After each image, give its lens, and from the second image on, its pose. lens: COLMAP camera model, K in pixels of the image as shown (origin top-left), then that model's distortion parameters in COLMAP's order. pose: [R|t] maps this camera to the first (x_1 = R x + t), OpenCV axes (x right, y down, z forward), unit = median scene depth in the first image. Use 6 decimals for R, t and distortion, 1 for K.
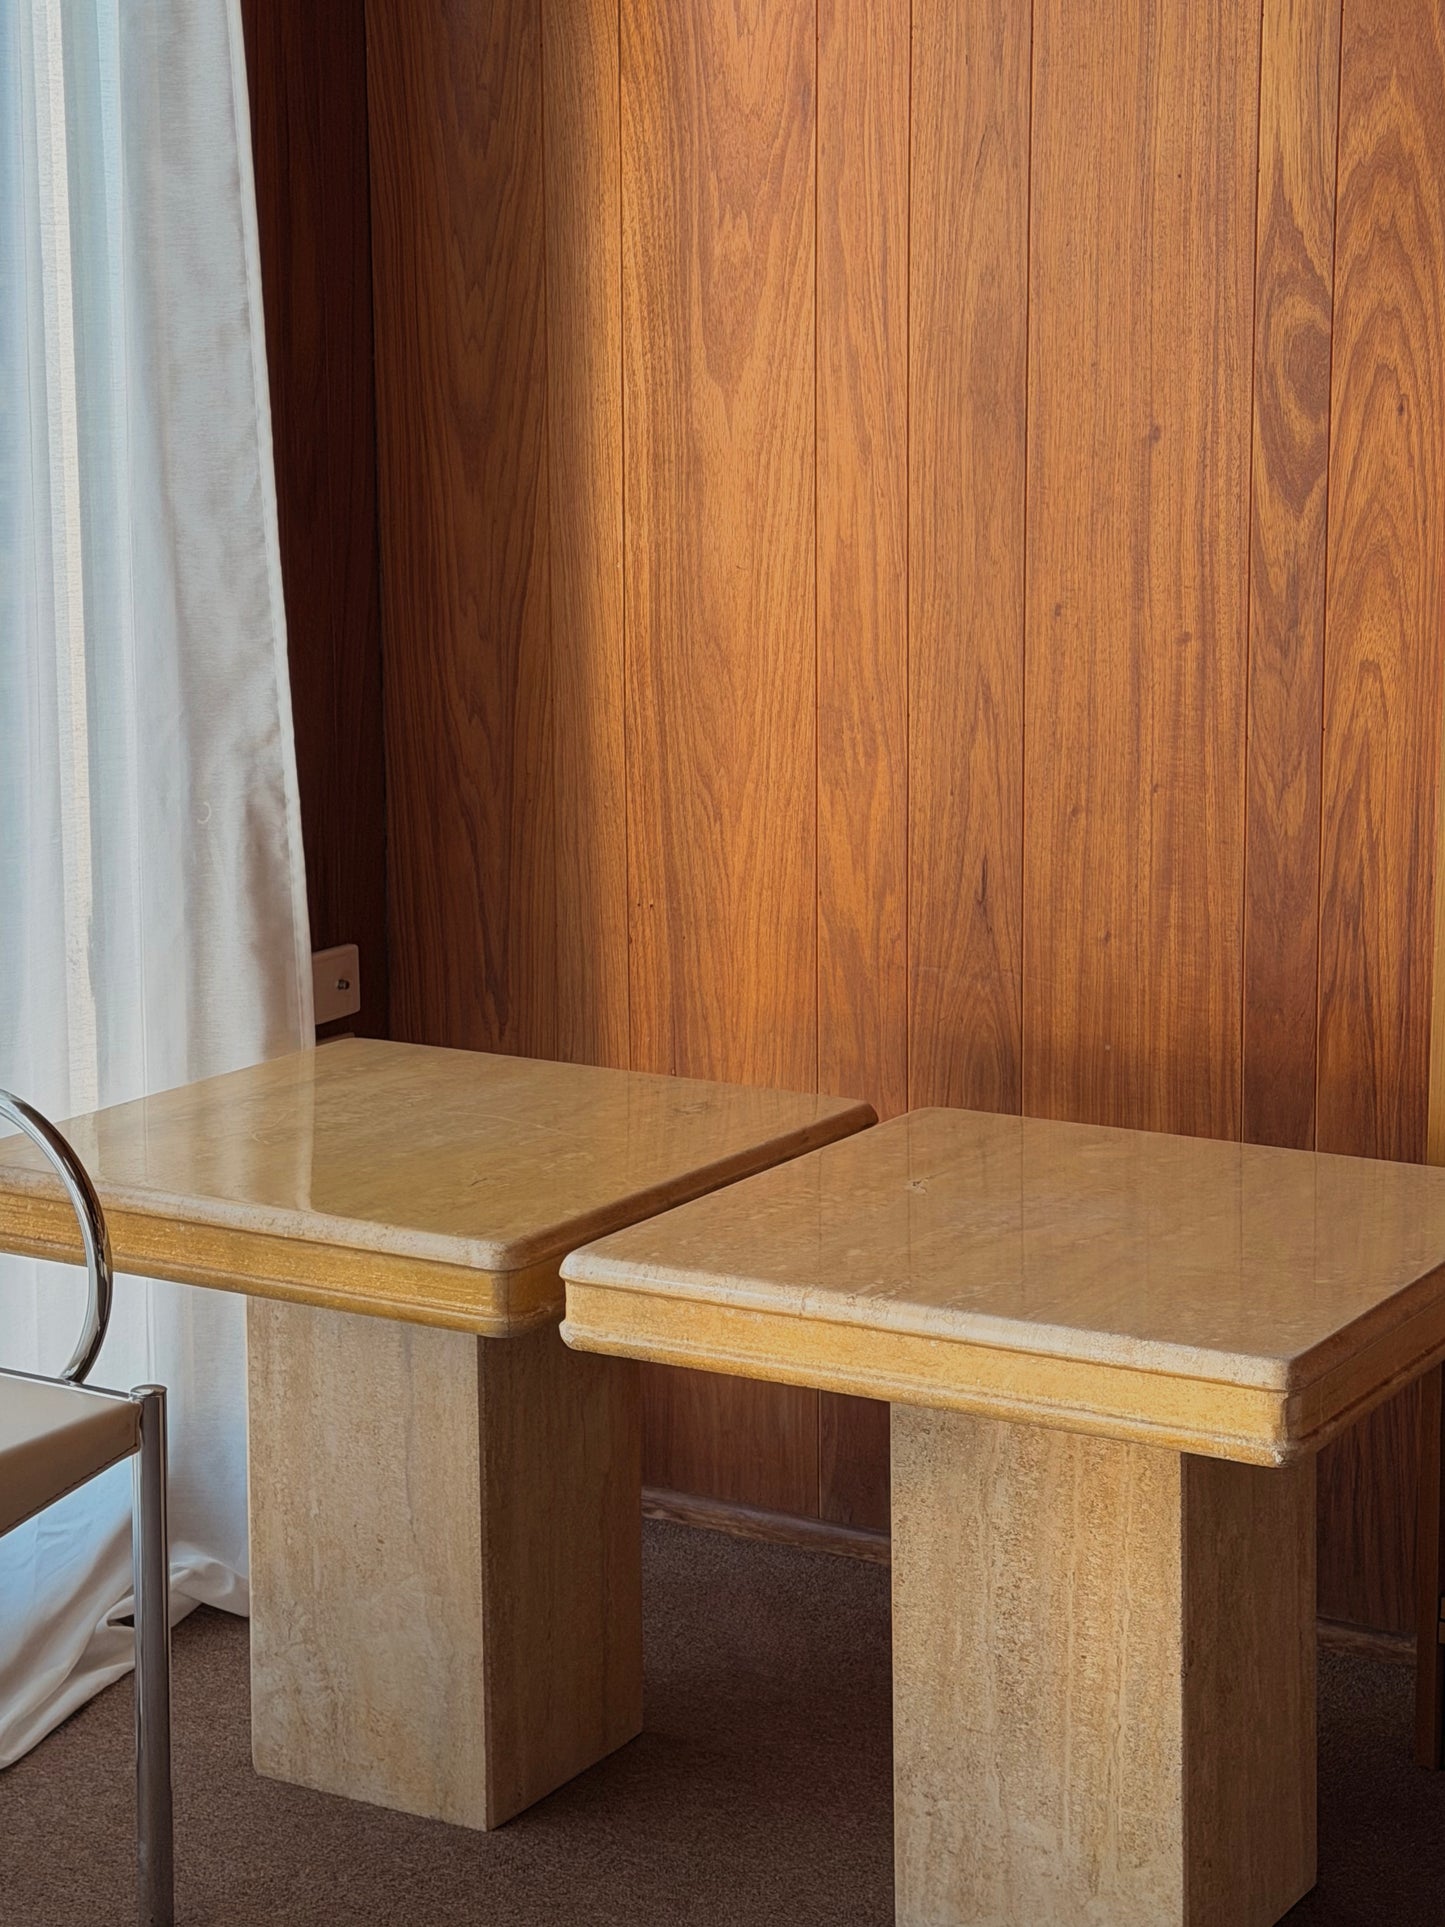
lens RADIAL K [[3563.3, 0, 710.0], [0, 3563.3, 843.4], [0, 0, 1]] dist [0.133793, 0.031696]
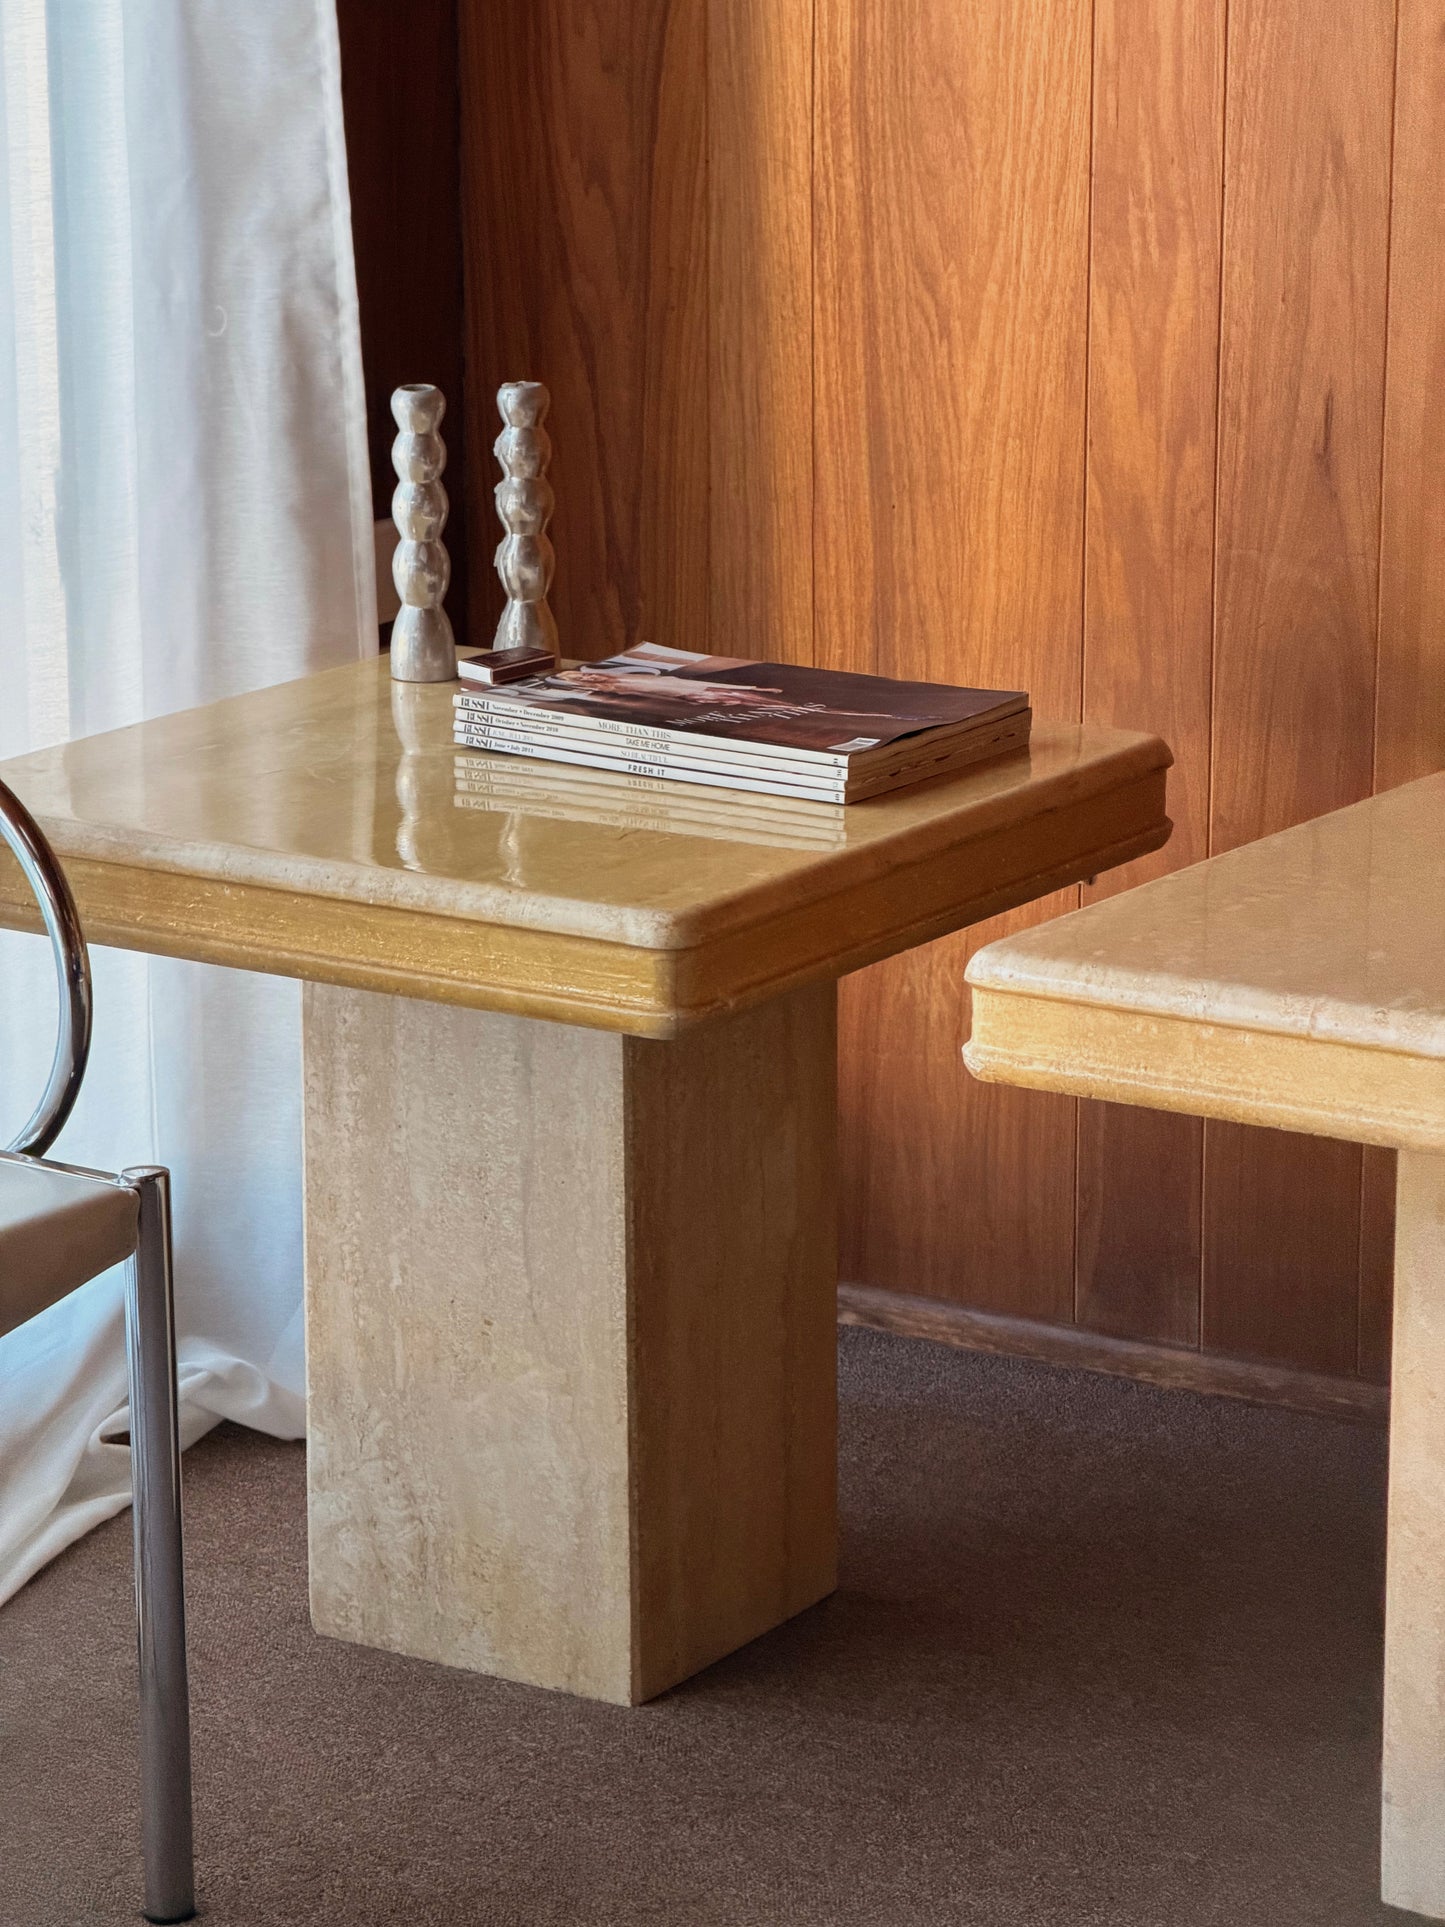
lens RADIAL K [[5734.7, 0, 672.9], [0, 5734.7, 953.8], [0, 0, 1]] dist [0.225209, -0.171190]
pose [[0.999516, 0.009672, -0.029582, -0.017327], [-0.006662, 0.994945, 0.100205, 0.001093], [0.030401, -0.099959, 0.994527, -0.141608]]
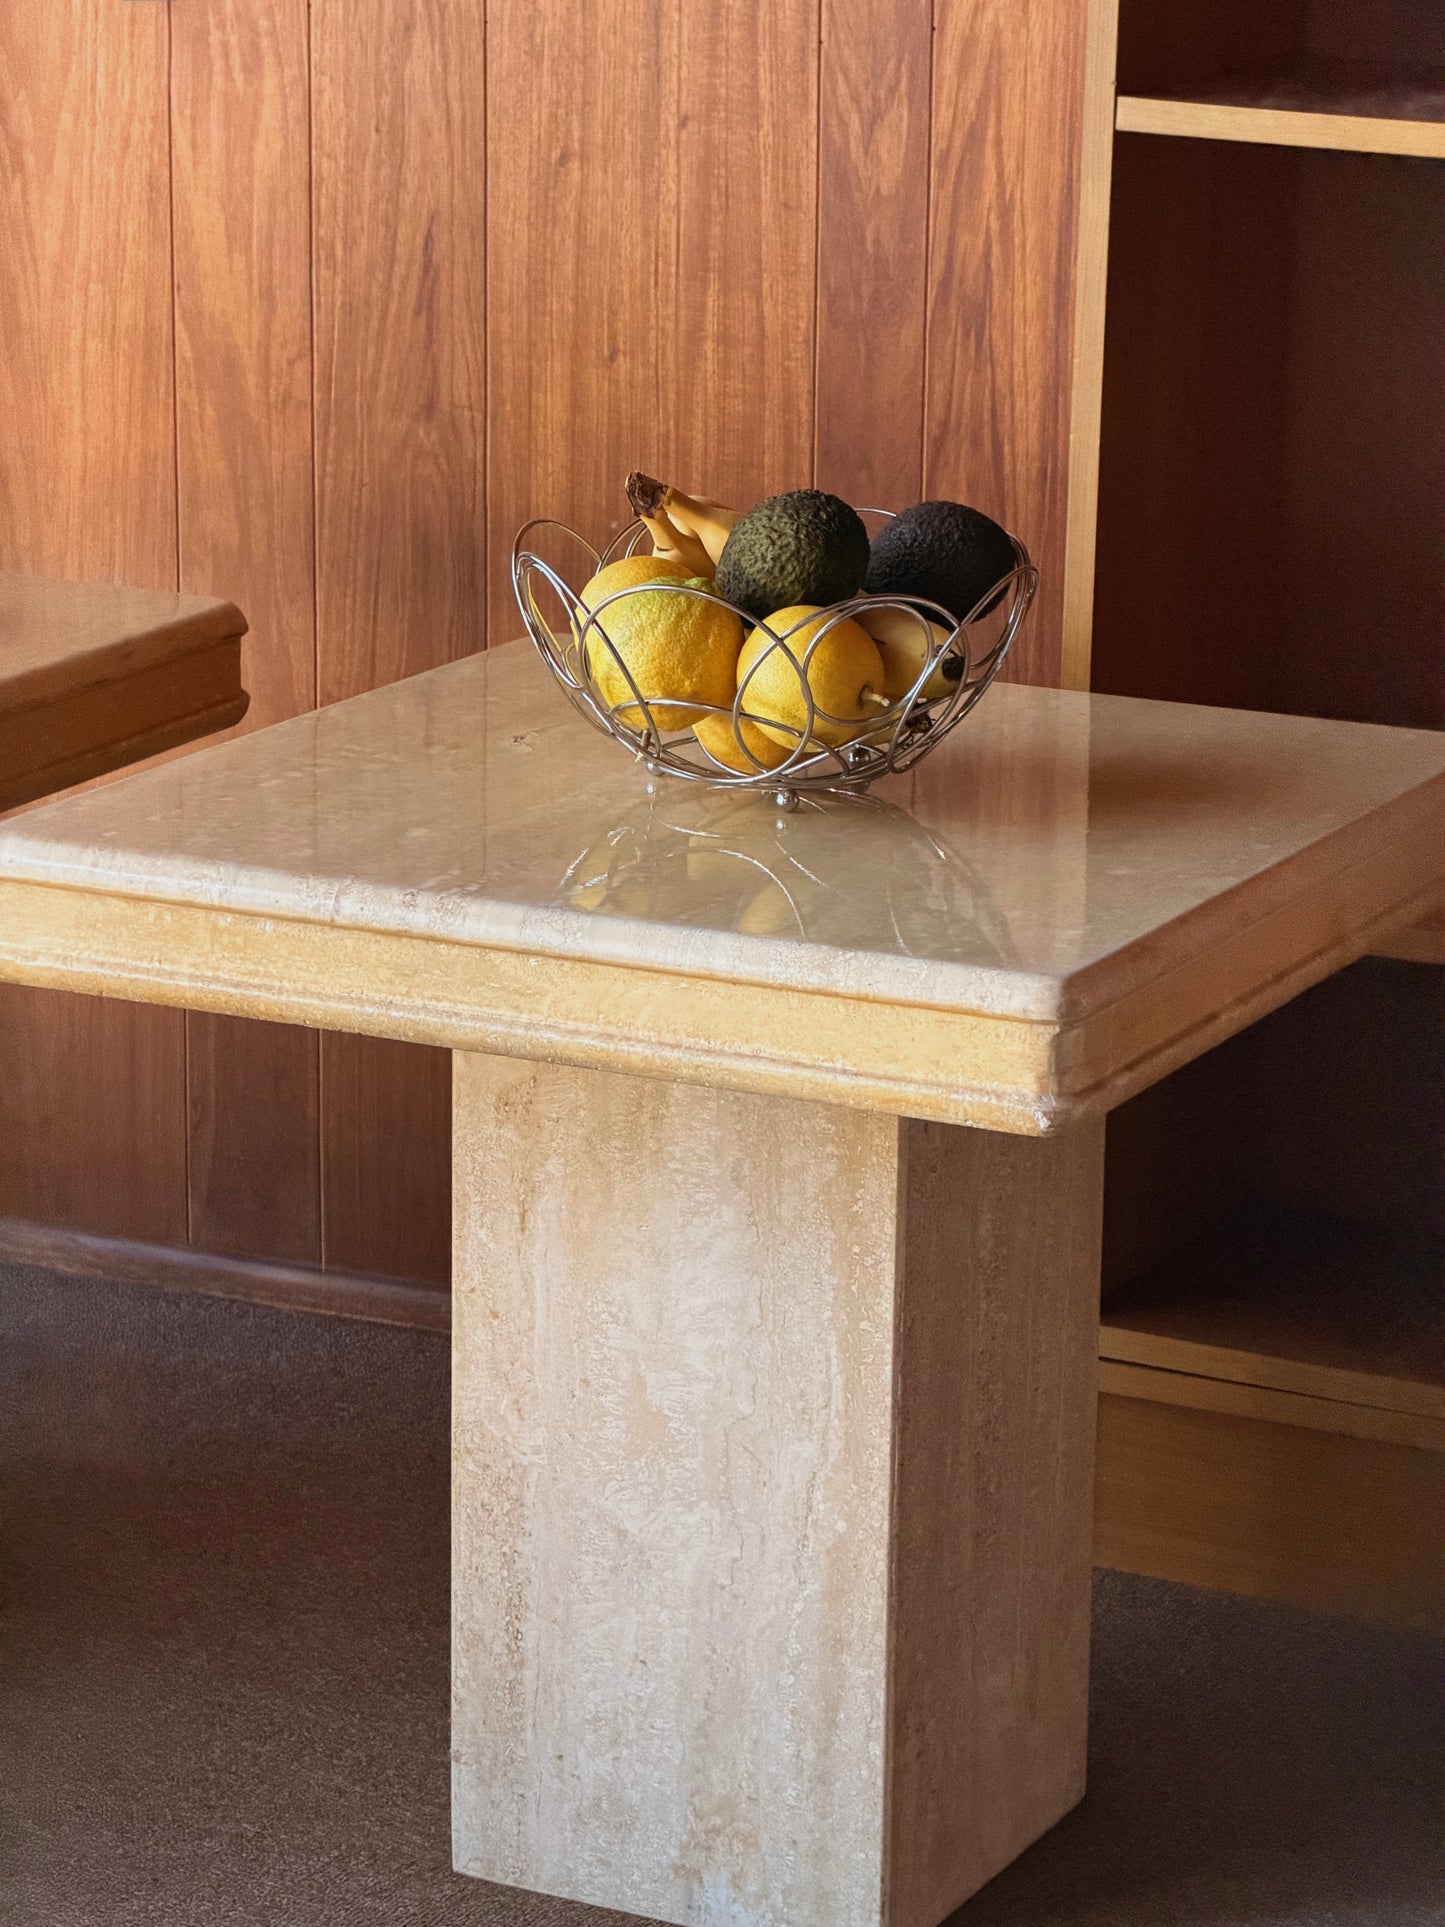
lens RADIAL K [[5734.7, 0, 672.9], [0, 5734.7, 953.8], [0, 0, 1]] dist [0.225209, -0.171190]
pose [[0.996588, -0.006701, 0.082266, 0.034712], [-0.002746, 0.993455, 0.114190, 0.014874], [-0.082493, -0.114026, 0.990047, -0.053104]]
